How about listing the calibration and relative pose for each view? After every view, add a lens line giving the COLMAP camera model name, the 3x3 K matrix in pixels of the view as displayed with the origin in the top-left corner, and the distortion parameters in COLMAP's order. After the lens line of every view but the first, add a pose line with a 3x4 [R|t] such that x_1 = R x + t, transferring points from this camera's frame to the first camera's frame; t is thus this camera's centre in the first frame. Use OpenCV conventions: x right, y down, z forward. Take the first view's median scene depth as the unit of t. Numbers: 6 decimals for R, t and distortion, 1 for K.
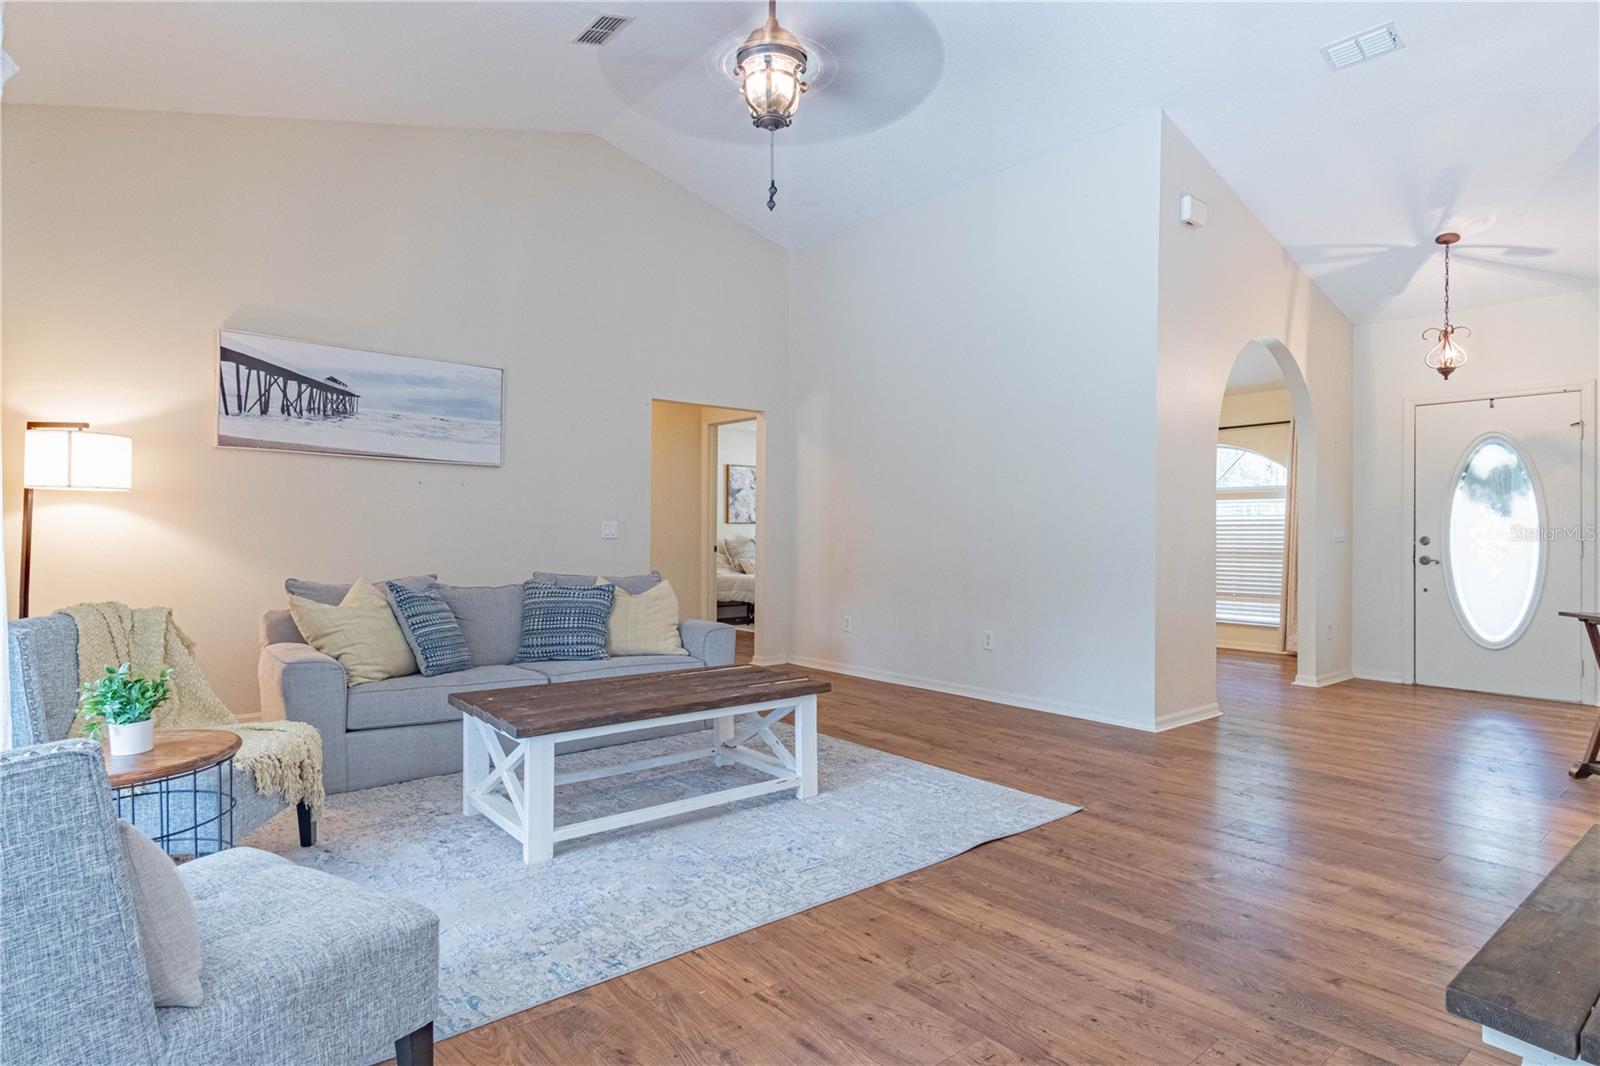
lens RADIAL K [[858.5, 0, 812.4], [0, 858.5, 536.6], [0, 0, 1]] dist [0.004960, 0.001126]
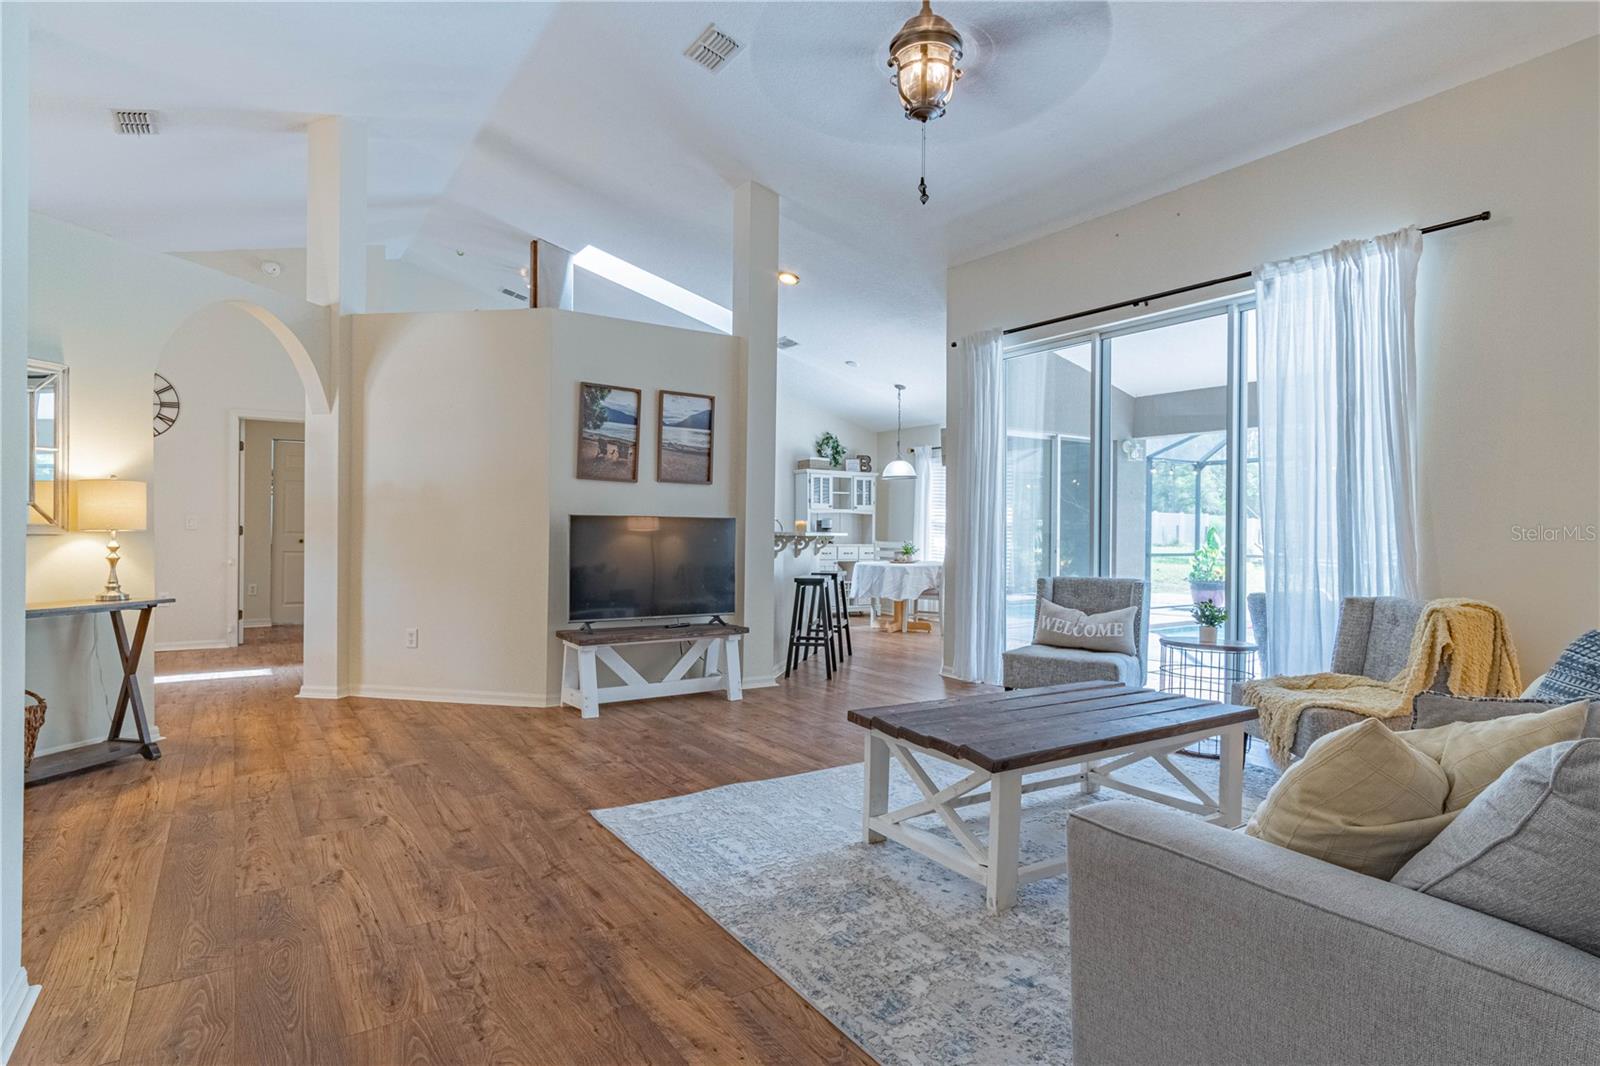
lens RADIAL K [[858.5, 0, 800.0], [0, 858.5, 530.5], [0, 0, 1]] dist [0.004960, 0.001126]
pose [[-0.991744, -0.017234, 0.127074, -0.026949], [-0.016147, 0.999824, 0.009574, -0.010575], [-0.127216, 0.007443, -0.991847, 1.387238]]
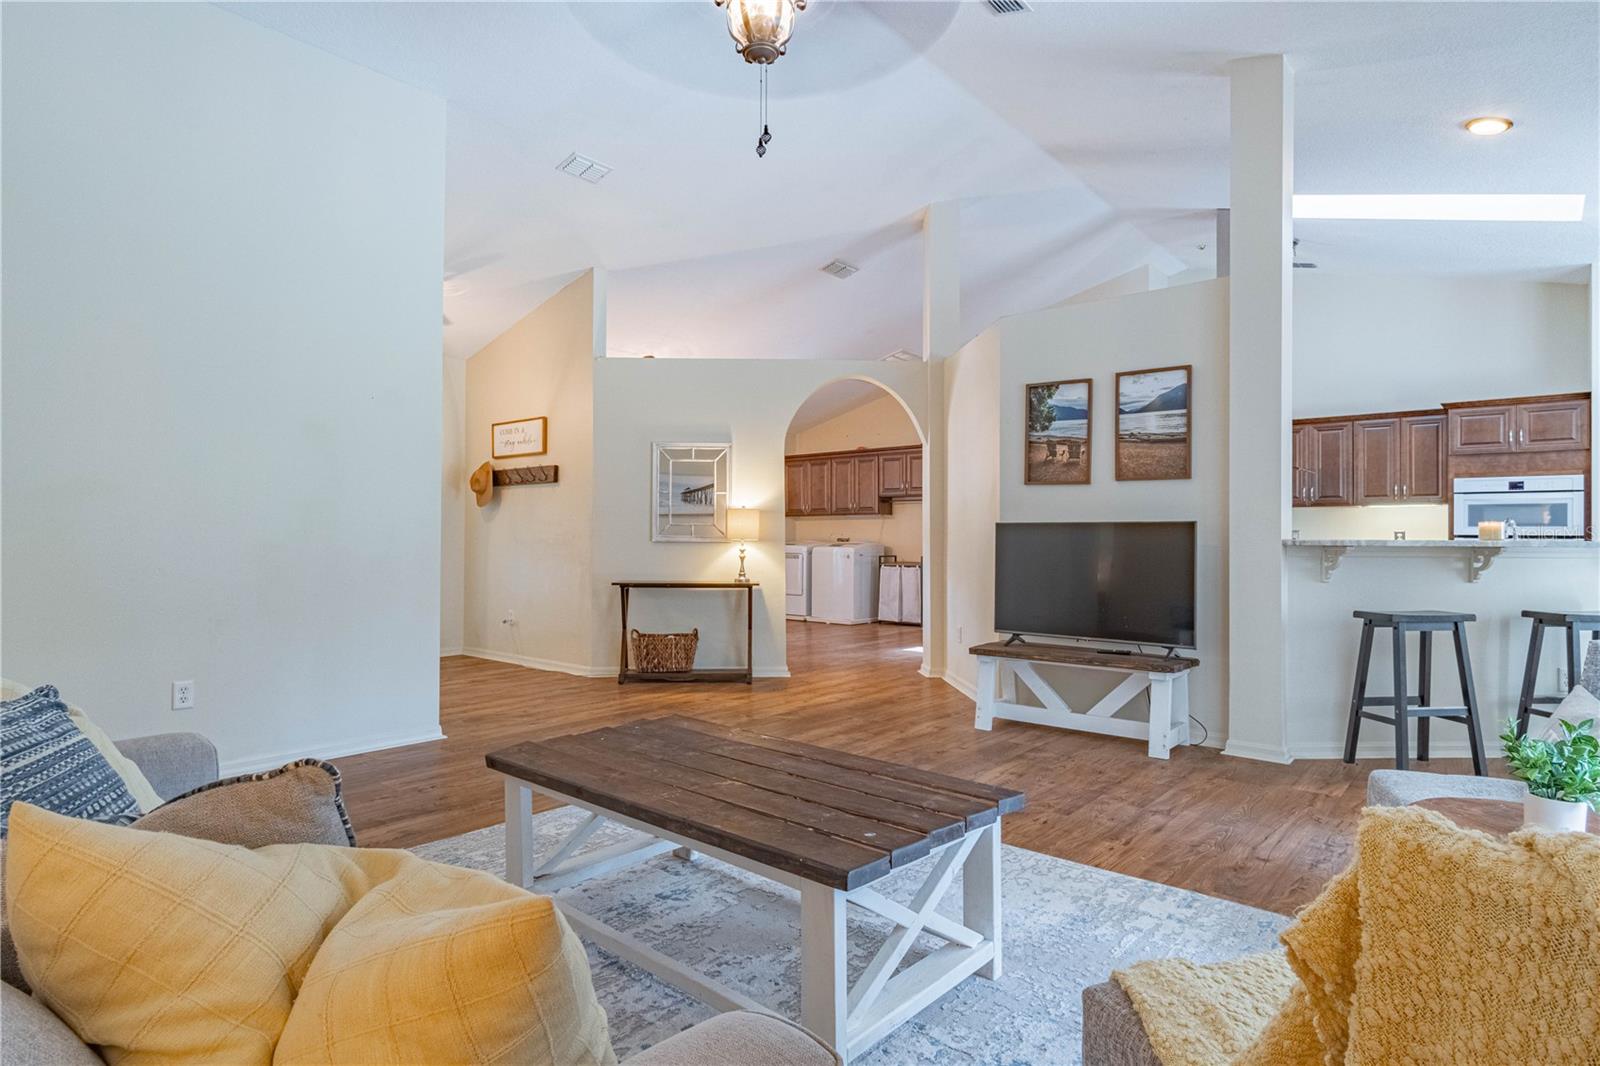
lens RADIAL K [[858.5, 0, 791.9], [0, 858.5, 528.0], [0, 0, 1]] dist [0.004960, 0.001126]
pose [[-0.143218, 0.002831, 0.989687, -0.621455], [0.001234, 0.999996, -0.002682, -0.006000], [-0.989690, 0.000837, -0.143221, 0.759263]]
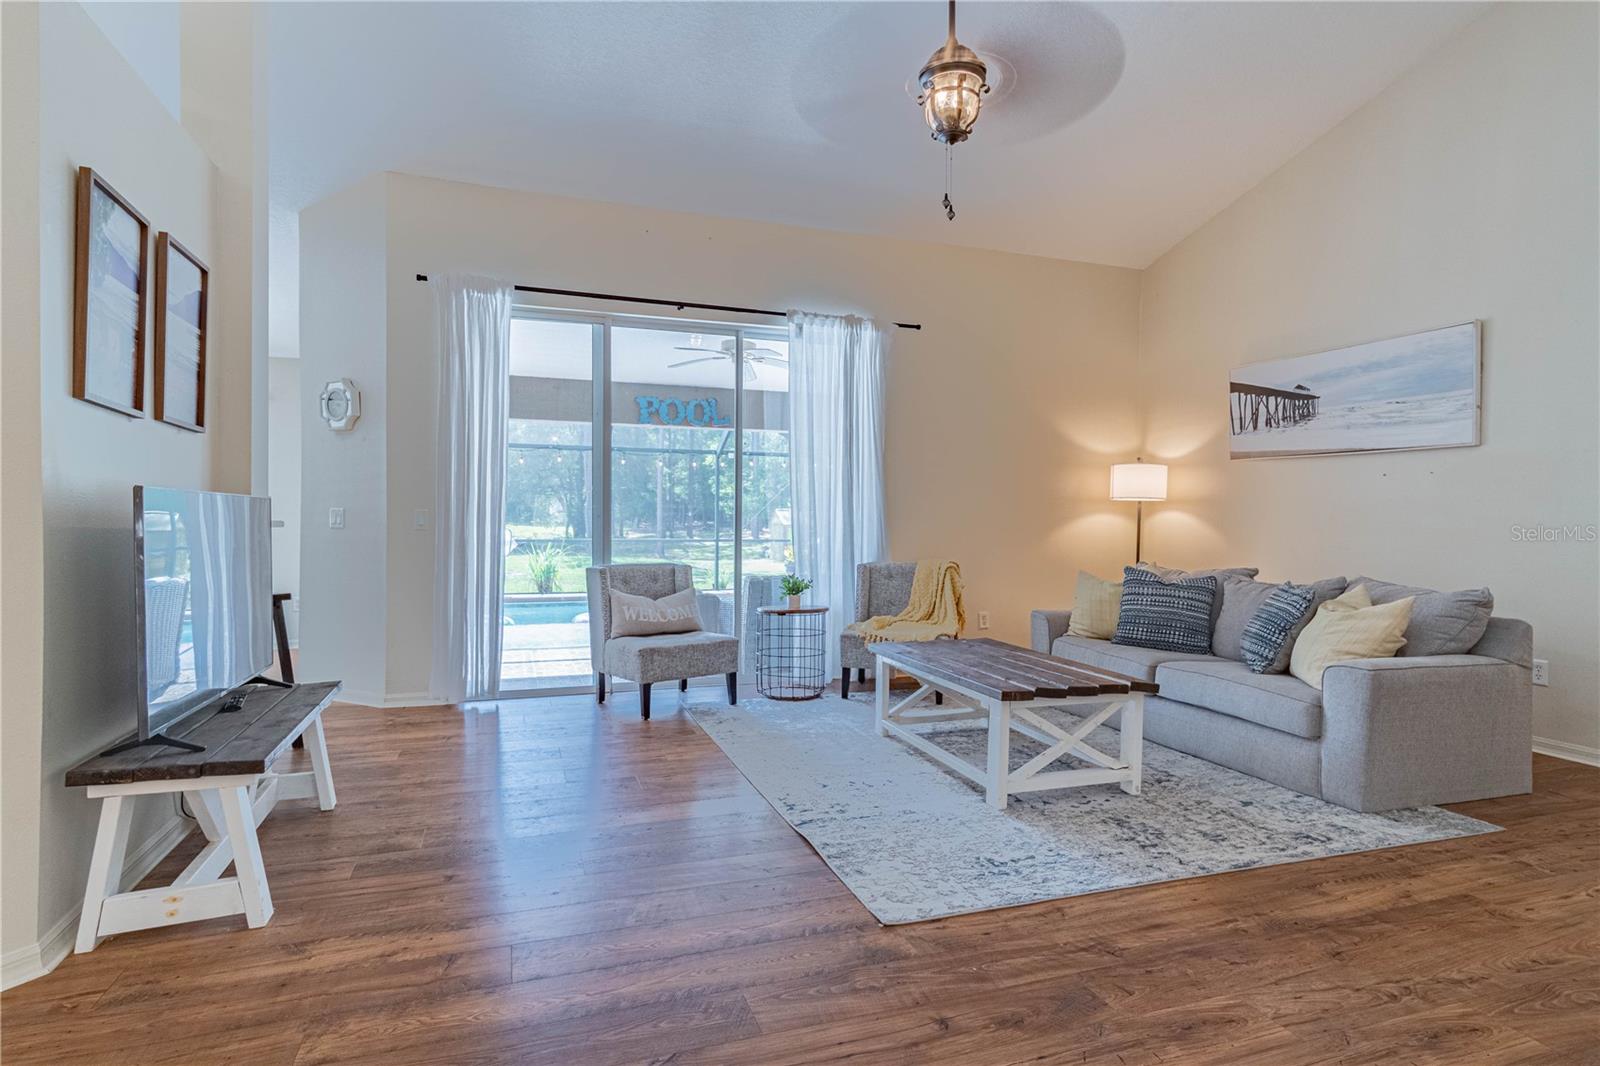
lens RADIAL K [[858.5, 0, 806.6], [0, 858.5, 522.9], [0, 0, 1]] dist [0.004960, 0.001126]
pose [[-0.357483, -0.008136, -0.933884, 0.701973], [-0.015826, 0.999871, -0.002652, 0.000627], [0.933786, 0.013832, -0.357566, 0.849196]]
